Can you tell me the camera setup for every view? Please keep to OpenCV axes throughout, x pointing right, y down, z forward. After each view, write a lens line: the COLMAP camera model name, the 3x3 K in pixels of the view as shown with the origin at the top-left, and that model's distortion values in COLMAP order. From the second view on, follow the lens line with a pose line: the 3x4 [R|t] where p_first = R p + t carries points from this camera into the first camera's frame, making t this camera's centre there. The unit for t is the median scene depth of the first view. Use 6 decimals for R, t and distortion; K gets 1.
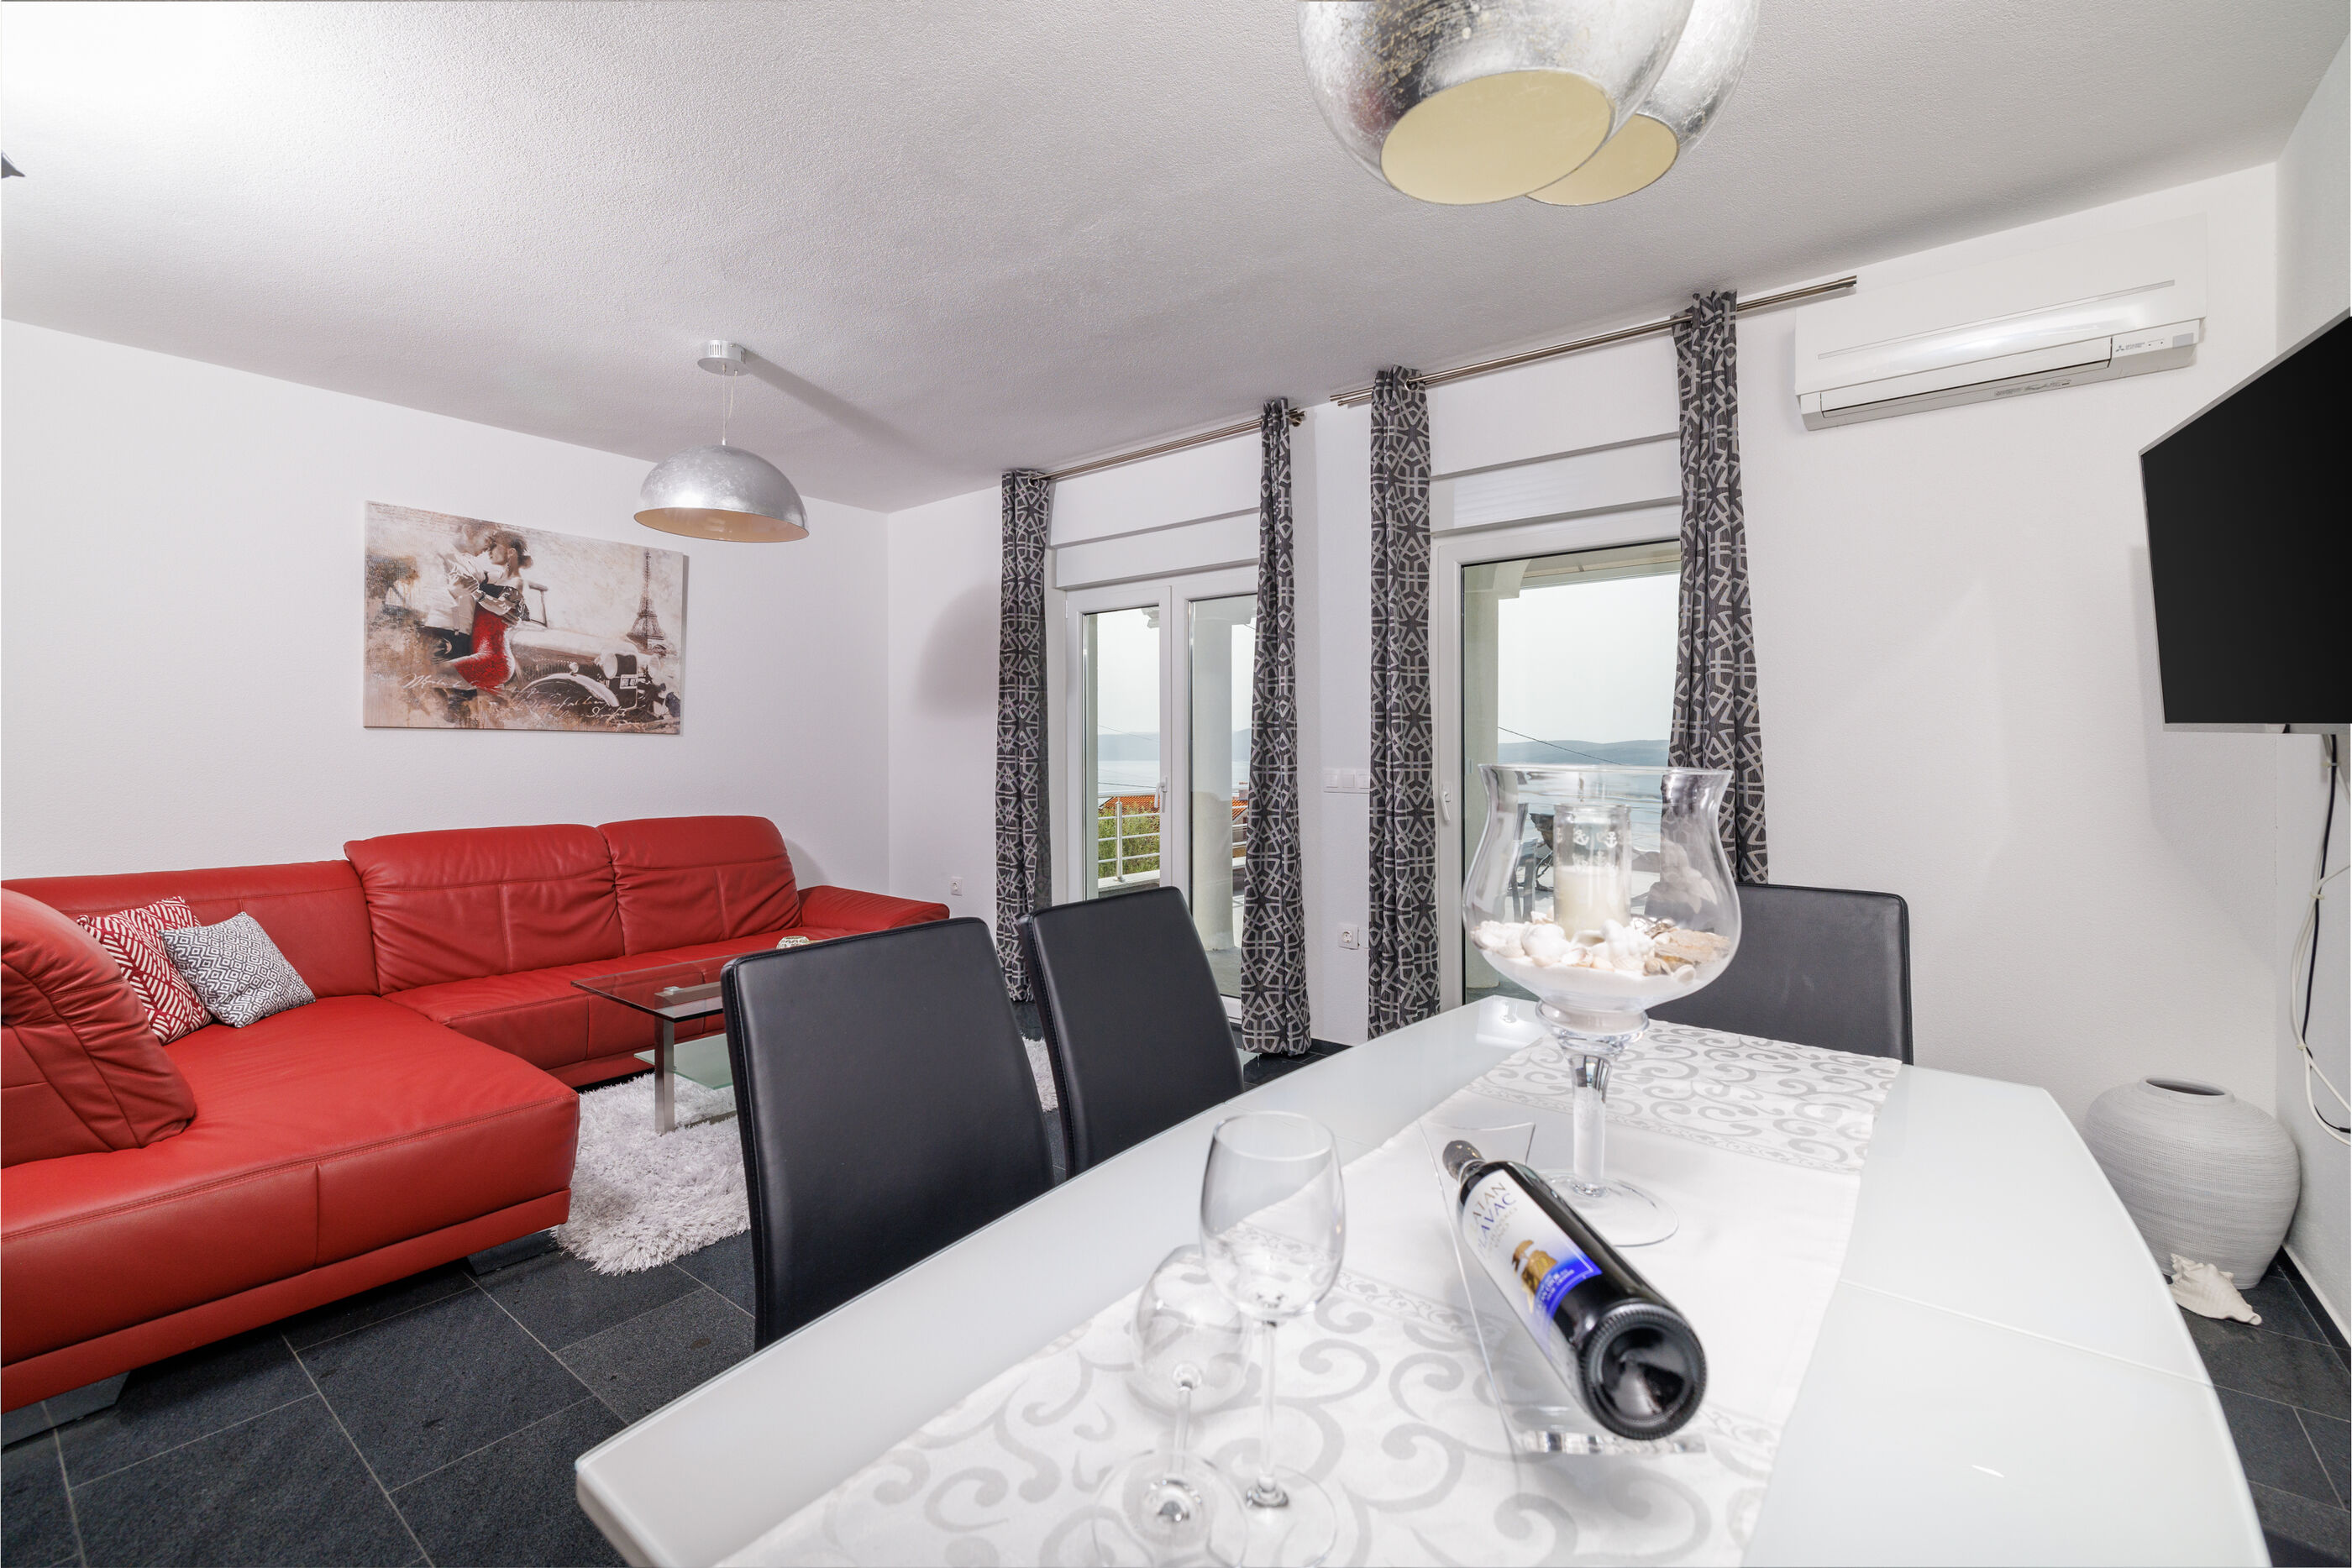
lens RADIAL K [[1004.6, 0, 1212.4], [0, 1004.6, 752.6], [0, 0, 1]] dist [-0.009722, 0.004027]
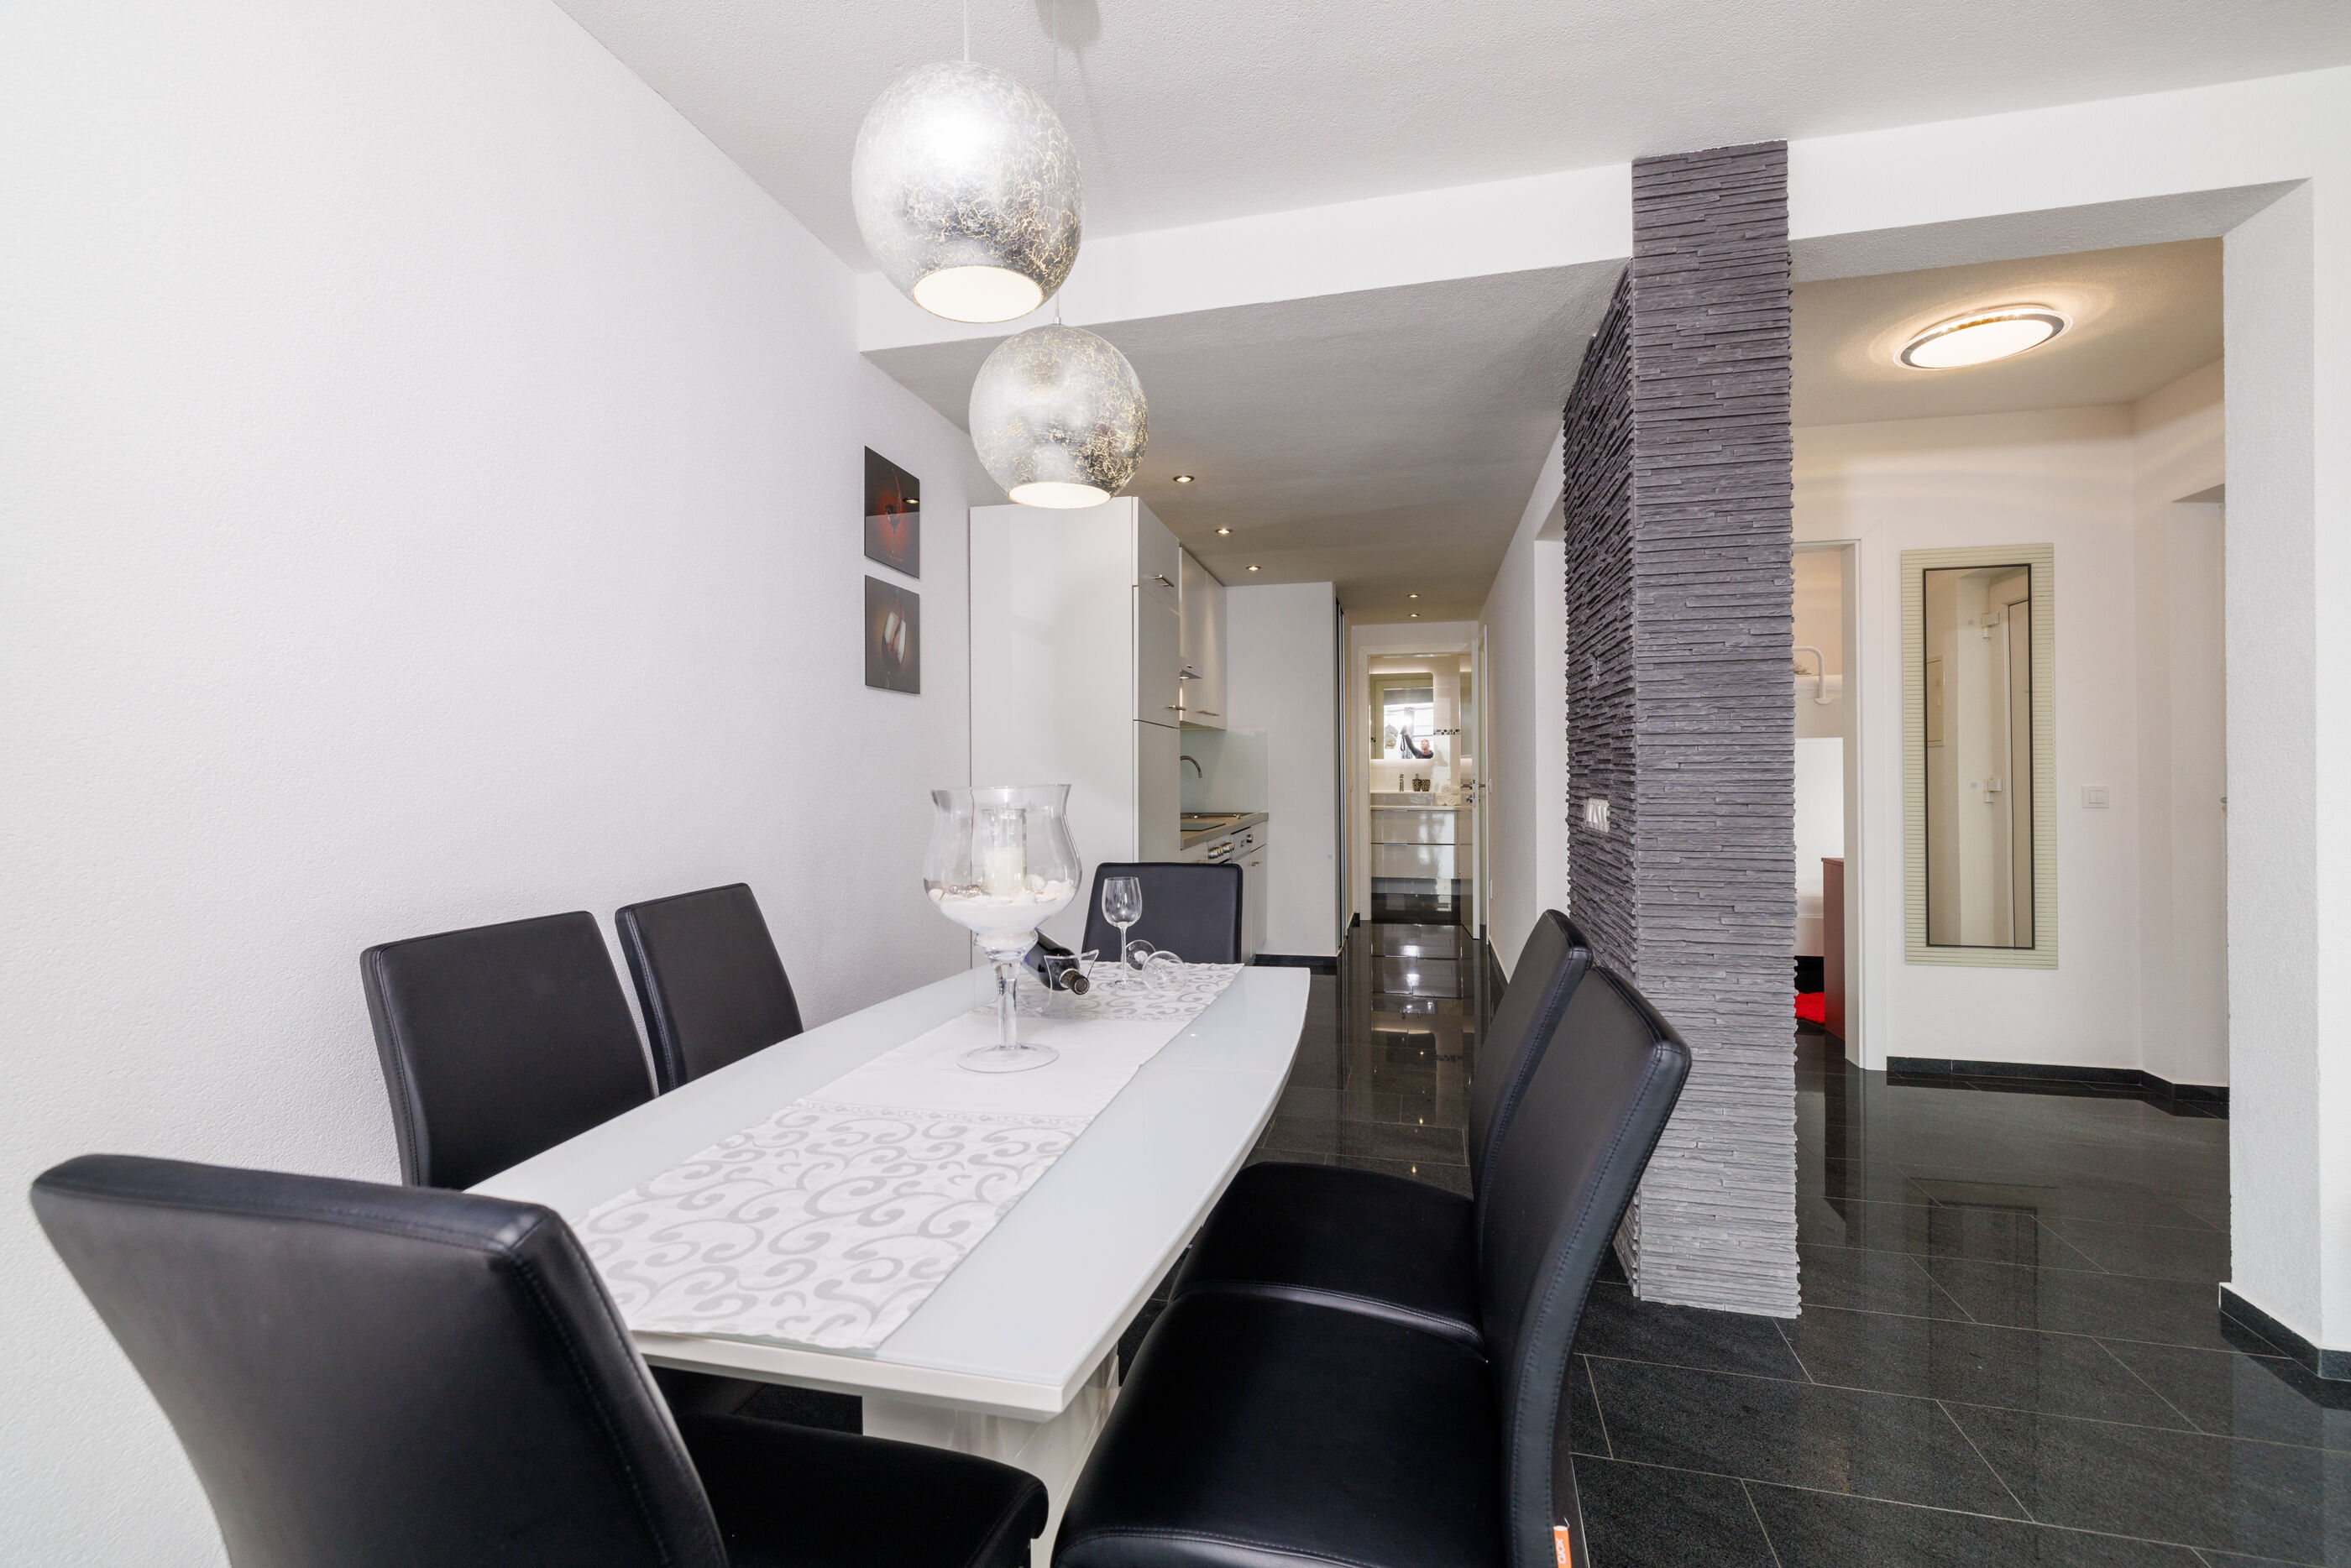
lens RADIAL K [[1004.2, 0, 1178.5], [0, 1004.2, 771.5], [0, 0, 1]] dist [-0.009722, 0.004027]
pose [[-0.926791, 0.012604, -0.375365, 0.174764], [0.011753, 0.999921, 0.004556, -0.004172], [0.375393, -0.000189, -0.926866, 0.631098]]
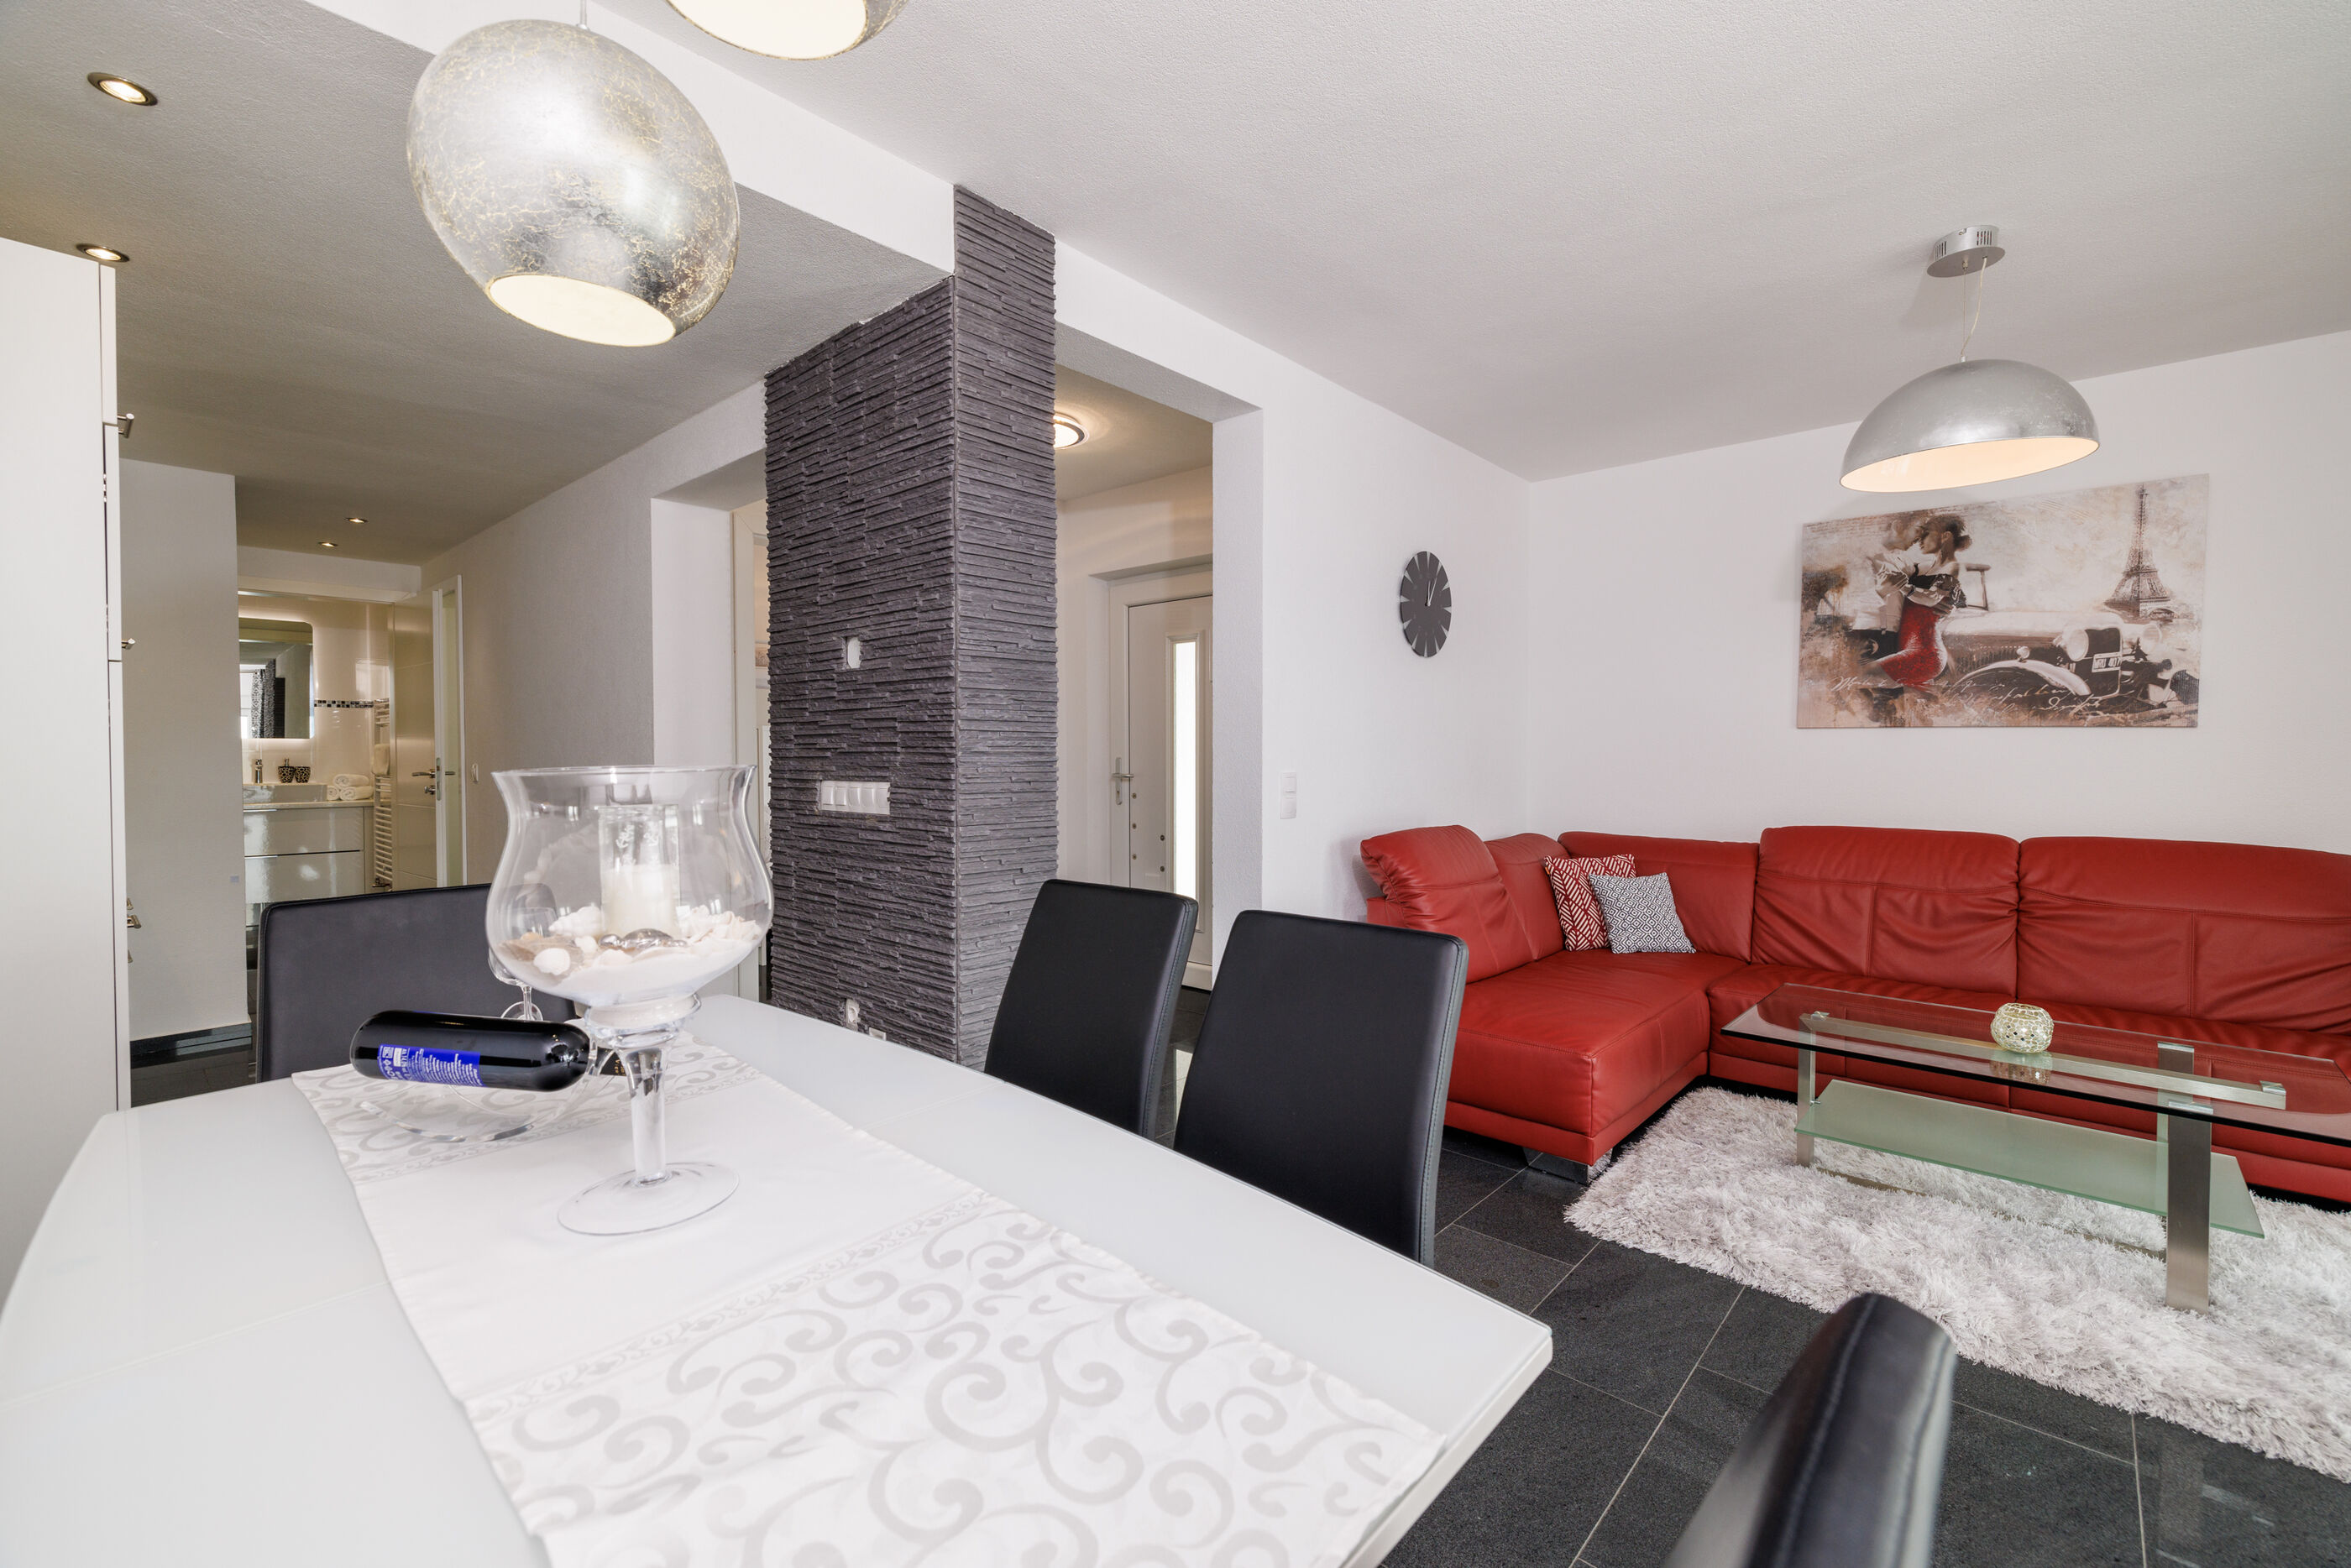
lens RADIAL K [[1004.2, 0, 1167.9], [0, 1004.2, 779.1], [0, 0, 1]] dist [-0.009722, 0.004027]
pose [[-0.096561, 0.031052, -0.994843, 0.322369], [-0.001433, 0.999508, 0.031337, -0.002558], [0.995326, 0.004452, -0.096469, 0.394284]]
